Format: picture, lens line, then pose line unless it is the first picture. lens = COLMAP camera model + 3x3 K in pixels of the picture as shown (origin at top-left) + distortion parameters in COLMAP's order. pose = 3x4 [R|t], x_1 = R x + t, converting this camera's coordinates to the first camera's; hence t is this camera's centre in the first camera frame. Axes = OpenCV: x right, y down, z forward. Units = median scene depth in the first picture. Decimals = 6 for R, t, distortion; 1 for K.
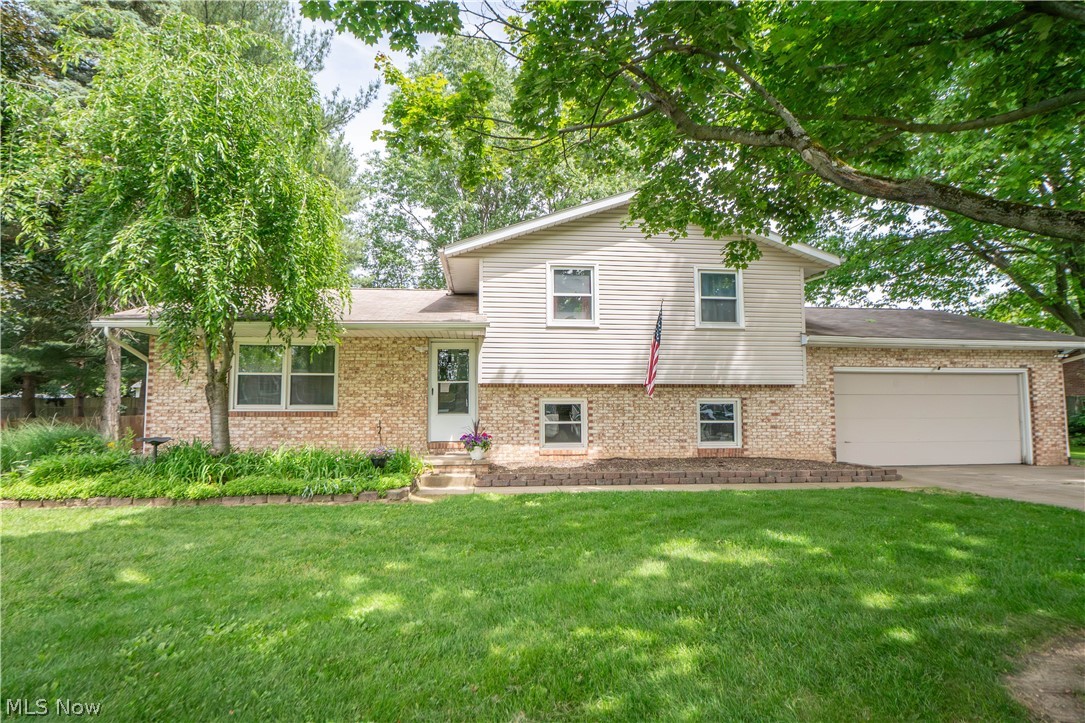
lens RADIAL K [[540.6, 0, 539.2], [0, 540.6, 370.1], [0, 0, 1]] dist [-0.031904, 0.001570]
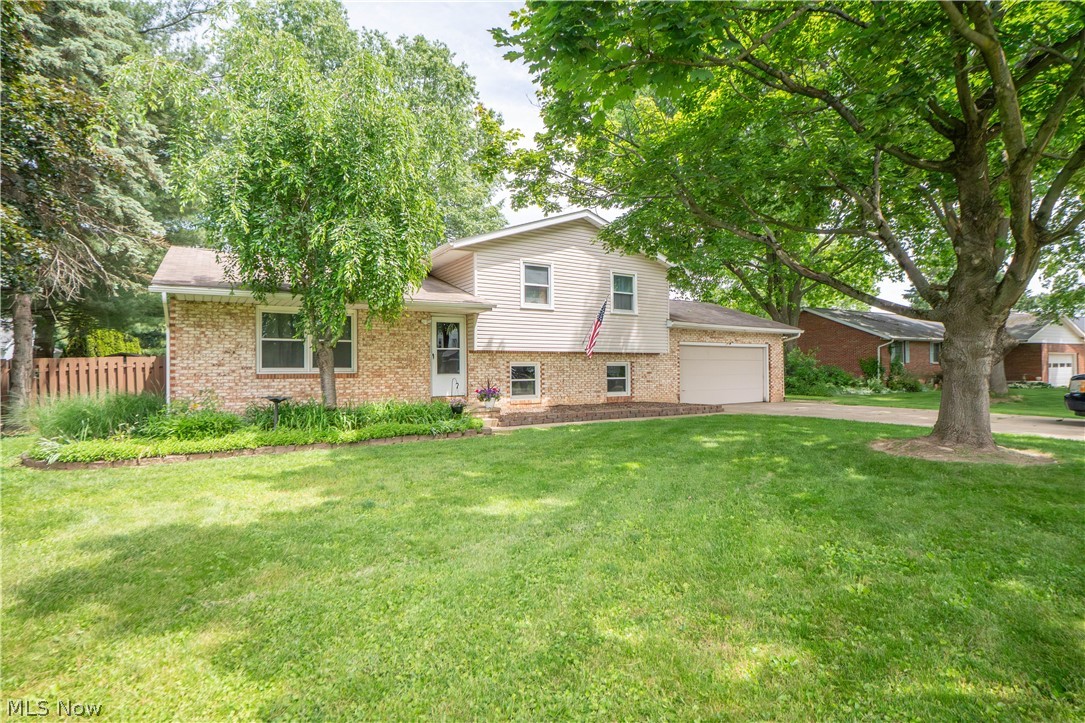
lens RADIAL K [[540.6, 0, 539.2], [0, 540.6, 370.1], [0, 0, 1]] dist [-0.031904, 0.001570]
pose [[0.894147, -0.006268, 0.447729, -0.523757], [-0.023956, 0.997800, 0.061811, -0.011043], [-0.447132, -0.065994, 0.892030, -0.209309]]
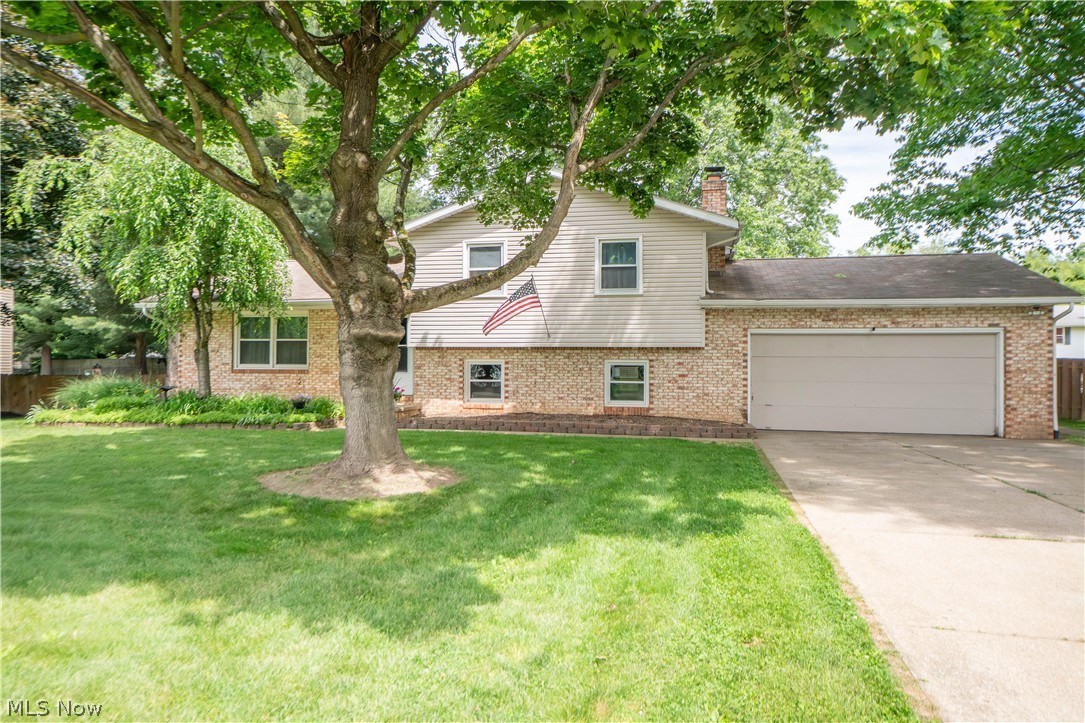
lens RADIAL K [[750.9, 0, 542.5], [0, 750.9, 361.5], [0, 0, 1]] dist [0.009112, 0.002027]
pose [[0.952197, 0.003775, -0.305460, 0.646692], [0.013669, 0.998396, 0.054950, -0.028896], [0.305177, -0.056499, 0.950618, -0.469916]]
